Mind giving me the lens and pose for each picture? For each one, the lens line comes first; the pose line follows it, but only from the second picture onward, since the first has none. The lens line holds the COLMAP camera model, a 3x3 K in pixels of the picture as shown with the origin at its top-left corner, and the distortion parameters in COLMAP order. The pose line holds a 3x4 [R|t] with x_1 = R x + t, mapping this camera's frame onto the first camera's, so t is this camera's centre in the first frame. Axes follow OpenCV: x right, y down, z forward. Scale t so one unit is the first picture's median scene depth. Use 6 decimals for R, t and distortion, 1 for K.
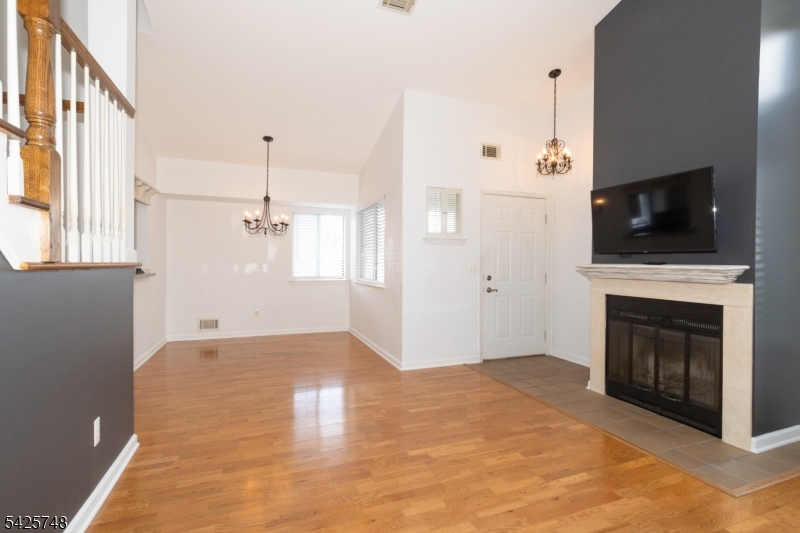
lens RADIAL K [[378.2, 0, 417.3], [0, 378.2, 268.3], [0, 0, 1]] dist [-0.004293, -0.001109]
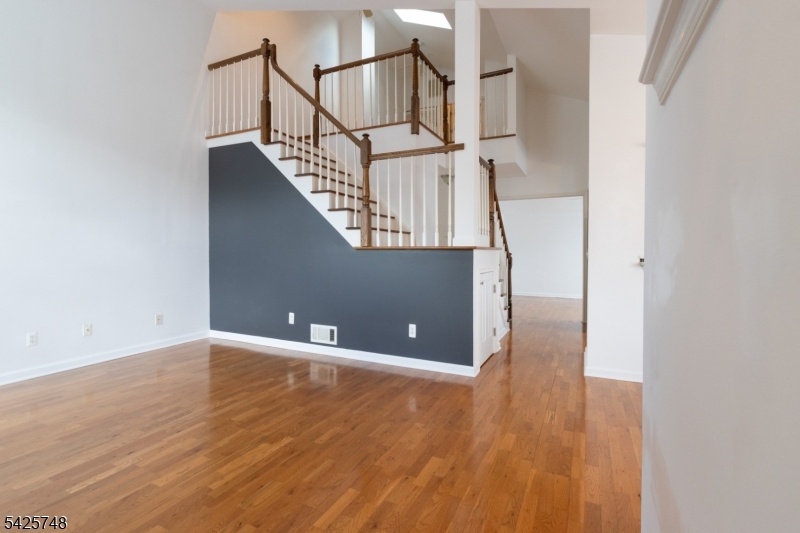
lens RADIAL K [[378.2, 0, 408.5], [0, 378.2, 250.7], [0, 0, 1]] dist [-0.004293, -0.001109]
pose [[-0.745495, -0.008142, -0.666461, 0.360985], [-0.017464, 0.999821, 0.007321, -0.009462], [0.666282, 0.017097, -0.745504, 1.700105]]
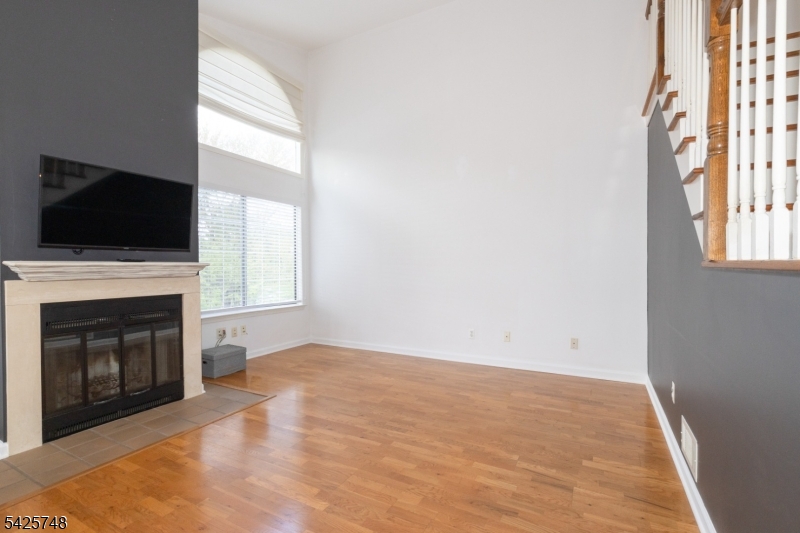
lens RADIAL K [[378.2, 0, 401.3], [0, 378.2, 263.9], [0, 0, 1]] dist [-0.004293, -0.001109]
pose [[-0.635280, -0.009978, 0.772217, -0.628614], [0.007998, 0.999778, 0.019498, -0.020619], [-0.772240, 0.018563, -0.635059, 1.199641]]
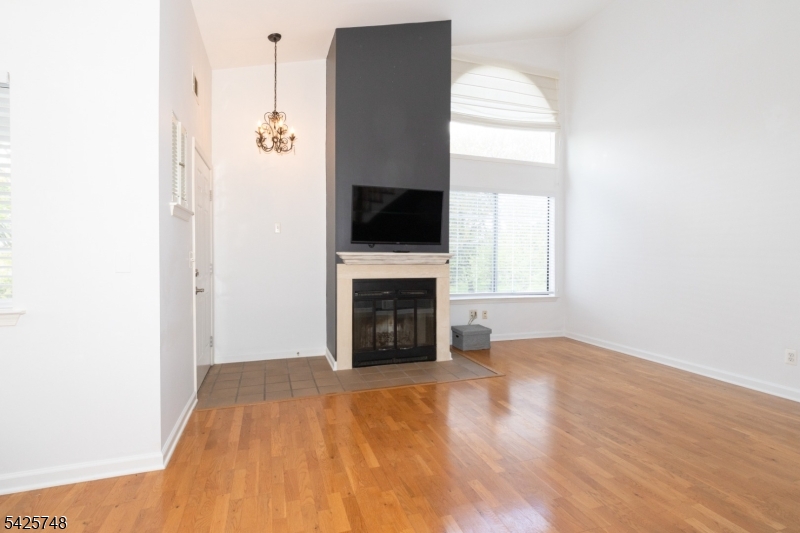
lens RADIAL K [[378.2, 0, 386.7], [0, 378.2, 259.6], [0, 0, 1]] dist [-0.004293, -0.001109]
pose [[0.085754, -0.023604, 0.996037, -0.791398], [0.011706, 0.999674, 0.022682, -0.018035], [-0.996248, 0.009715, 0.086003, 1.039976]]
